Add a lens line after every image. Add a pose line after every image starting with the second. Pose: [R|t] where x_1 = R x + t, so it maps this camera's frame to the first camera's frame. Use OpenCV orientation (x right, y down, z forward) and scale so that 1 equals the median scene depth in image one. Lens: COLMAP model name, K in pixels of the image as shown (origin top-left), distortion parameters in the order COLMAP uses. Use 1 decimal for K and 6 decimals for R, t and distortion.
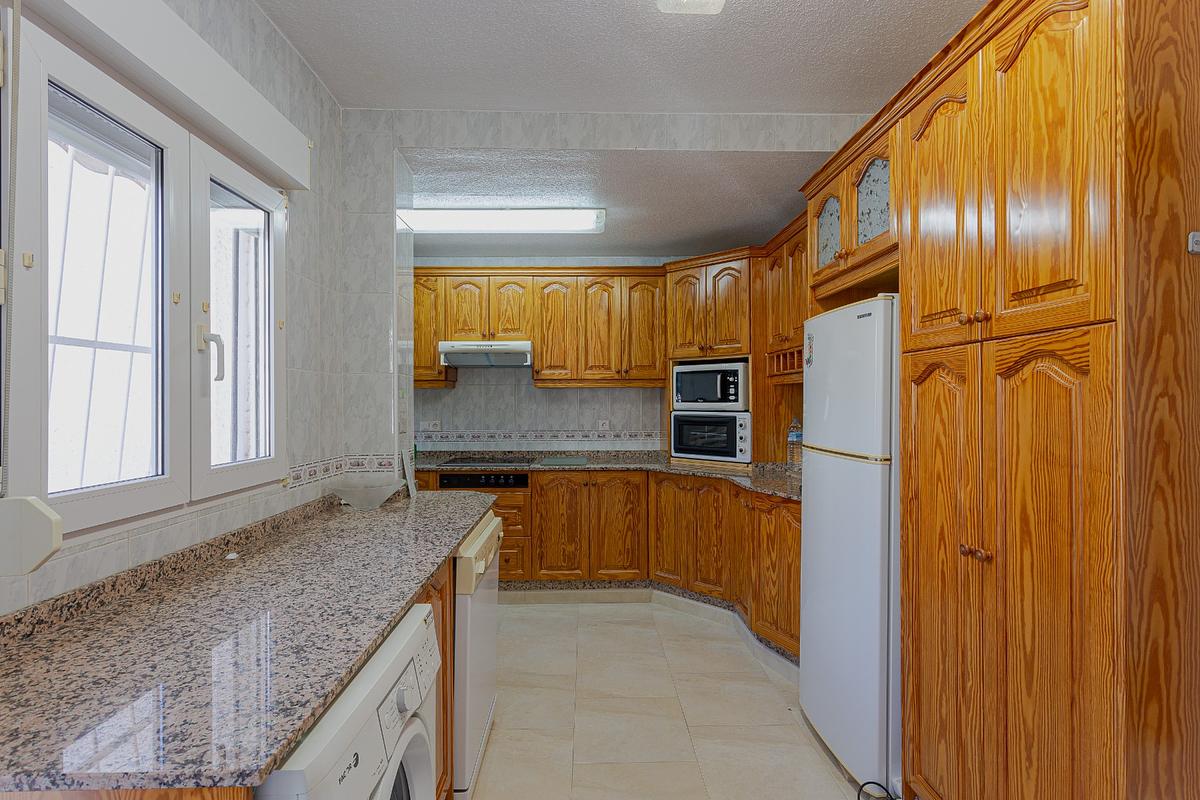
lens RADIAL K [[576.8, 0, 596.9], [0, 576.8, 399.3], [0, 0, 1]] dist [-0.004623, -0.000319]
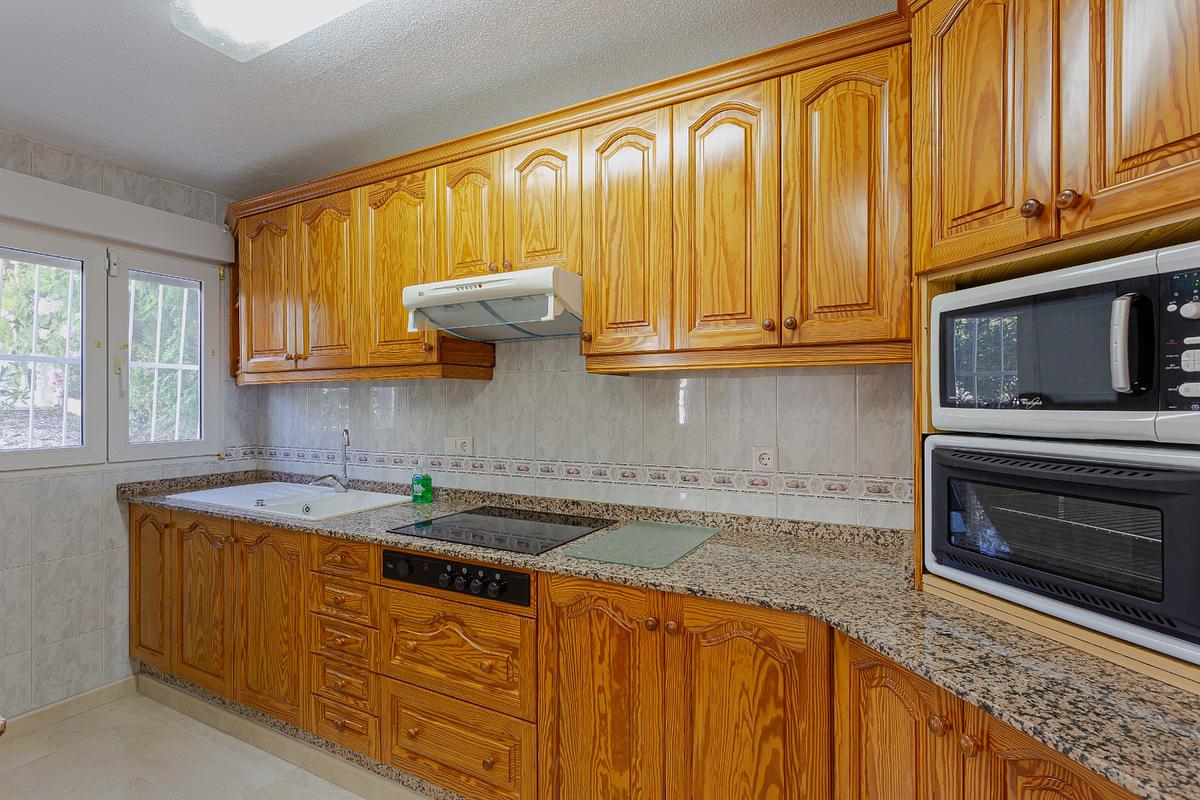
lens RADIAL K [[576.8, 0, 600.5], [0, 576.8, 402.2], [0, 0, 1]] dist [-0.004623, -0.000319]
pose [[0.880388, 0.001236, -0.474252, 0.123826], [-0.000703, 0.999999, 0.001301, 0.002102], [0.474253, -0.000811, 0.880388, 0.633759]]
